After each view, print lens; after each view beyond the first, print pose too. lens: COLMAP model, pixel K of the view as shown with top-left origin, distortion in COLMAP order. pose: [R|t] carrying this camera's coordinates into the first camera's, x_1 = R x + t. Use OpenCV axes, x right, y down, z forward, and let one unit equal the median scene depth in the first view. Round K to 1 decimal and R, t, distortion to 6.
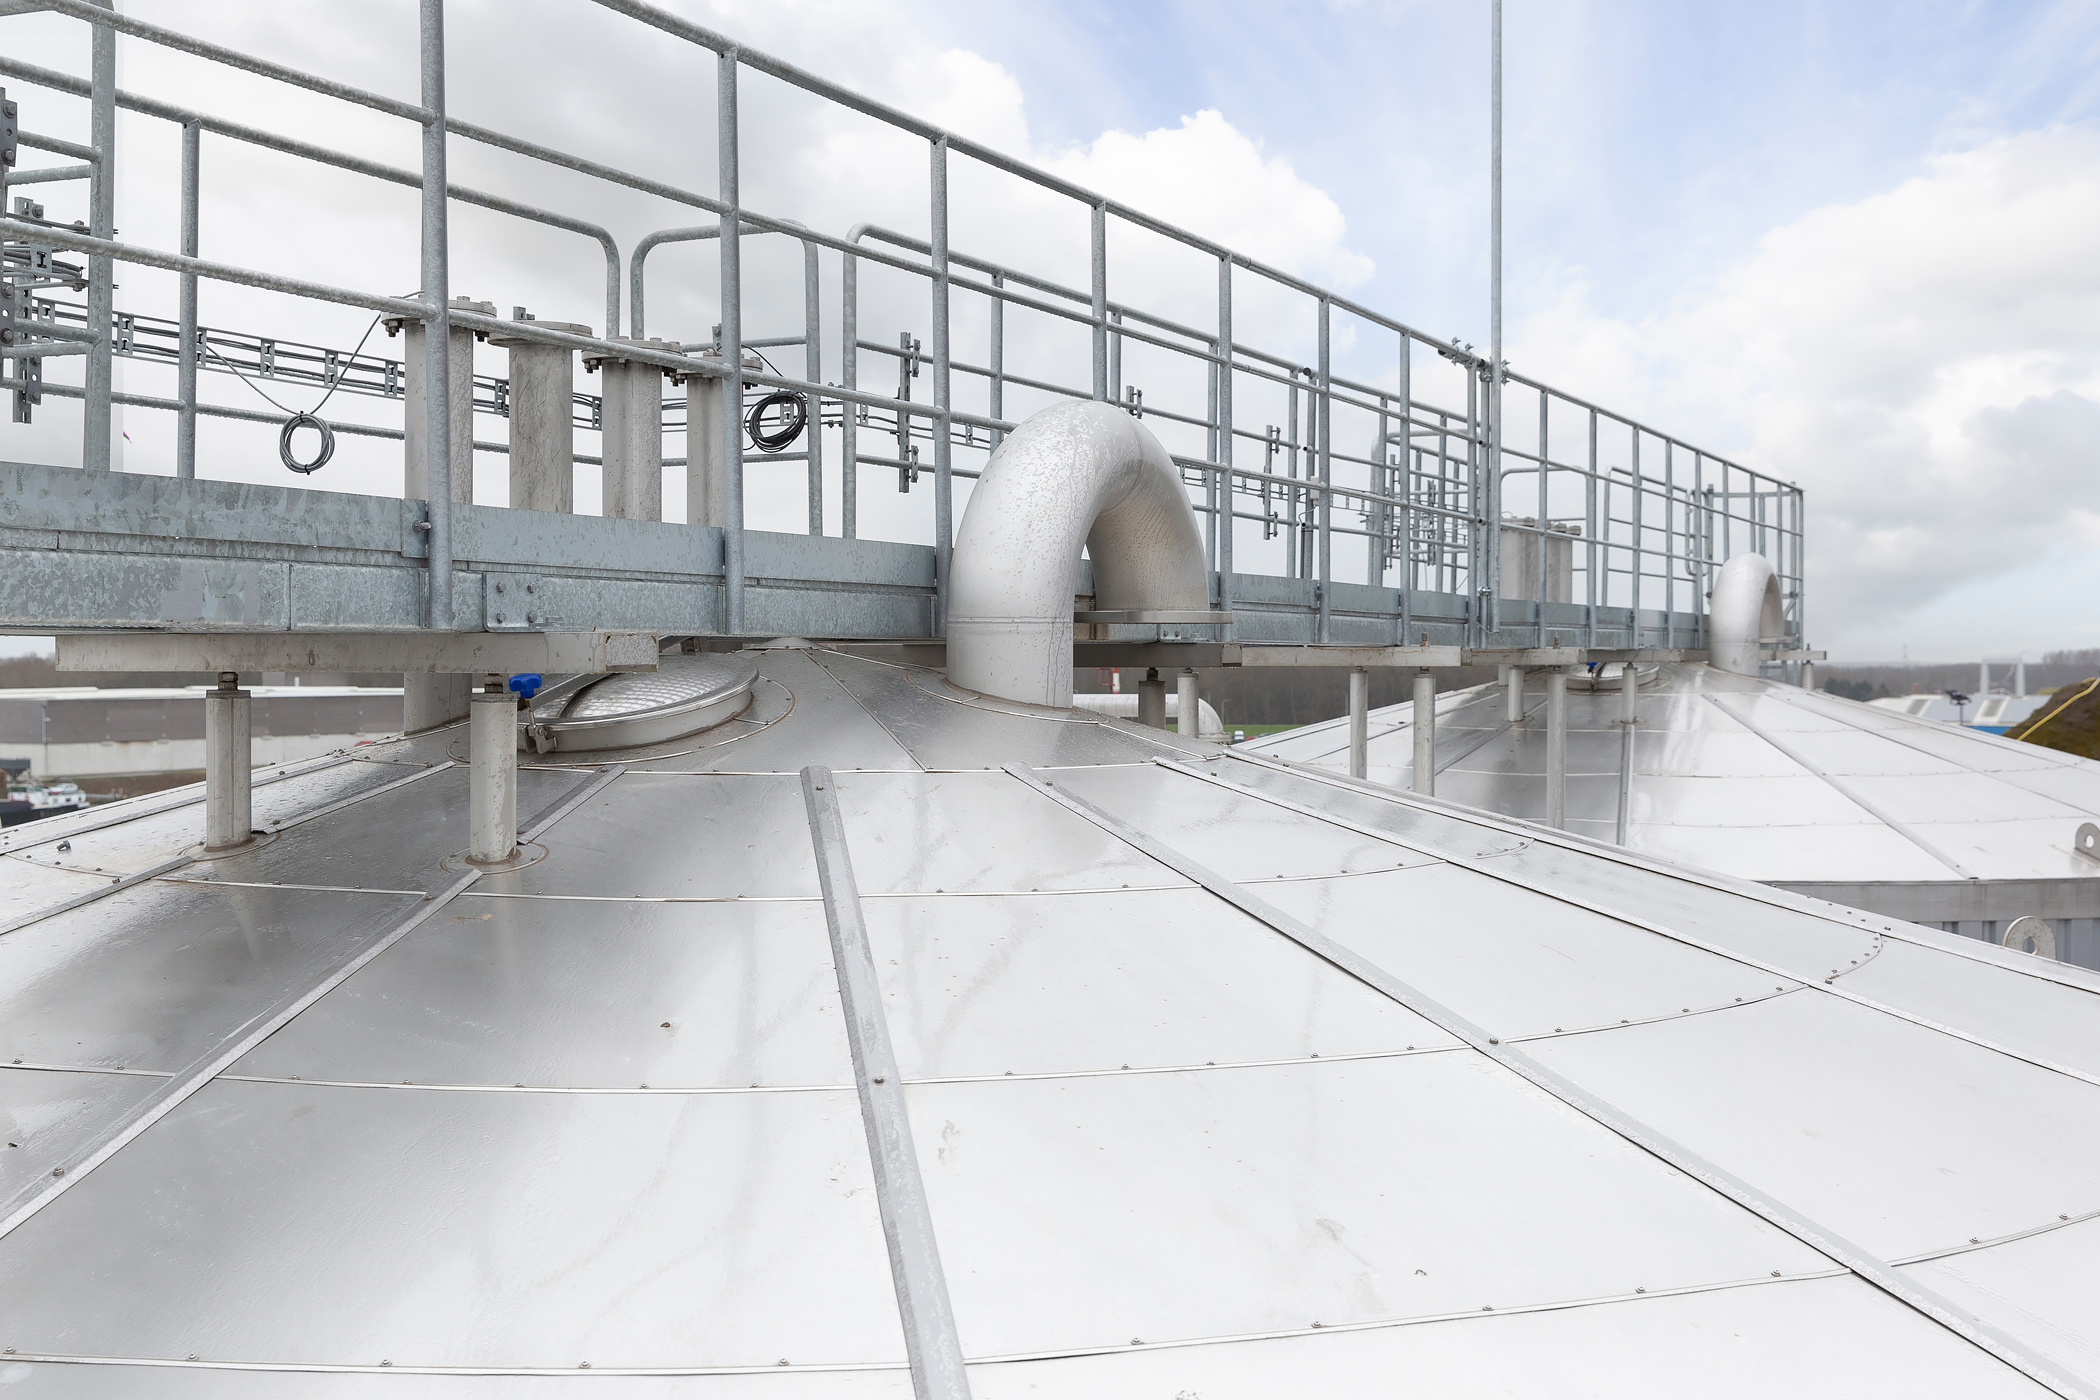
lens RADIAL K [[2454.9, 0, 1049.7], [0, 2454.9, 699.8], [0, 0, 1]] dist [0.019644, 0.000000]
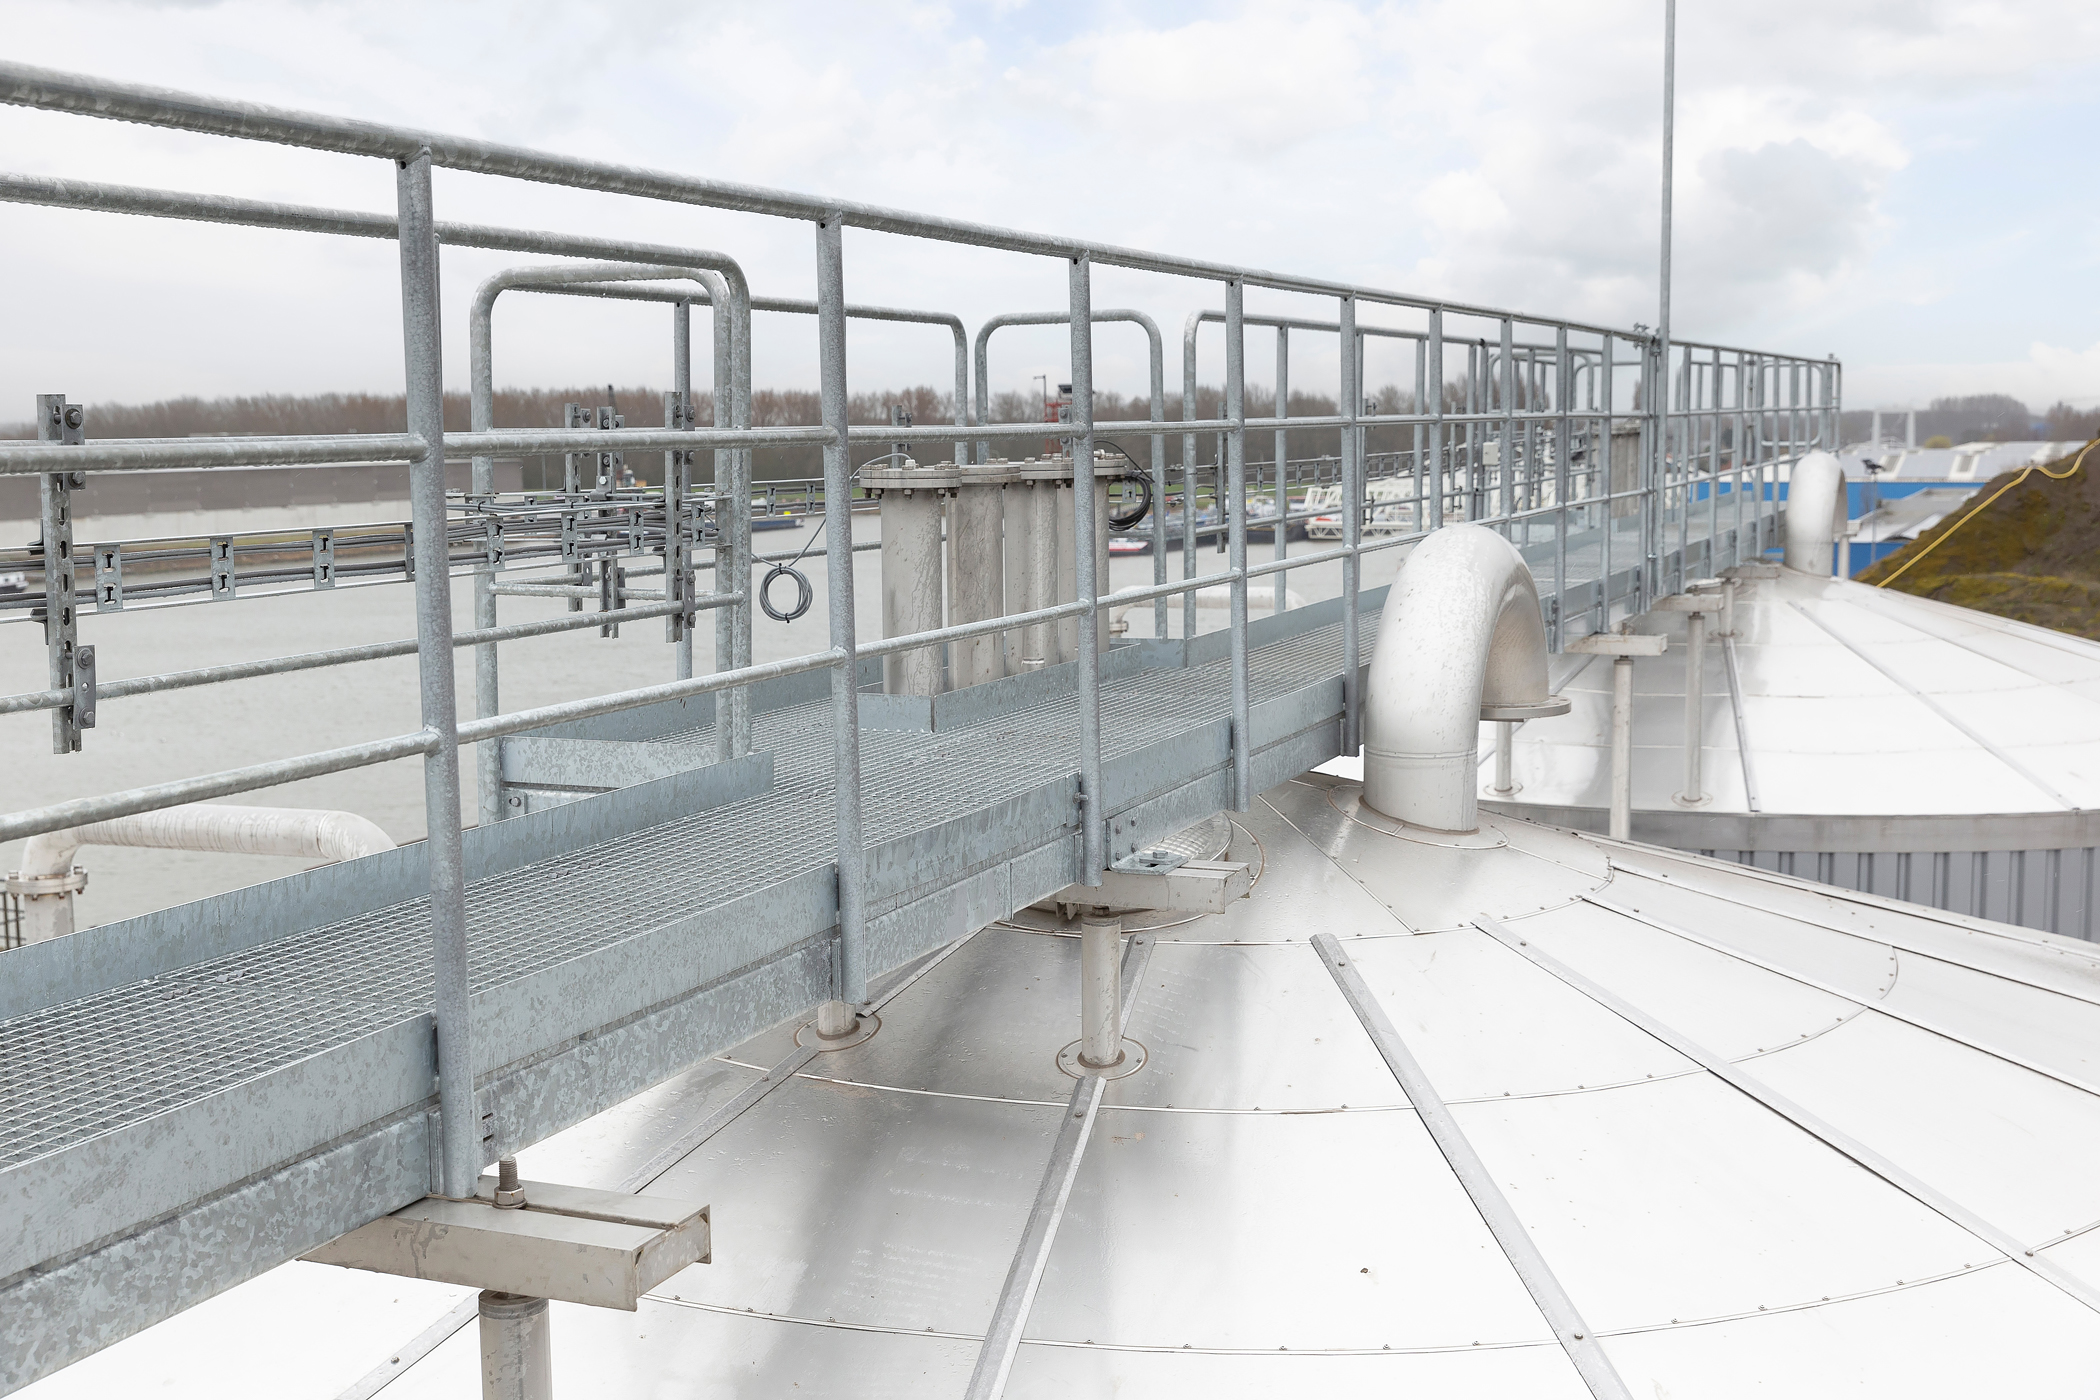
lens RADIAL K [[2444.7, 0, 1050.2], [0, 2444.7, 697.8], [0, 0, 1]] dist [-0.000947, 0.000000]
pose [[0.999404, -0.004015, 0.034276, -0.176666], [0.000672, 0.995285, 0.096996, -0.129582], [-0.034504, -0.096915, 0.994694, -0.065356]]
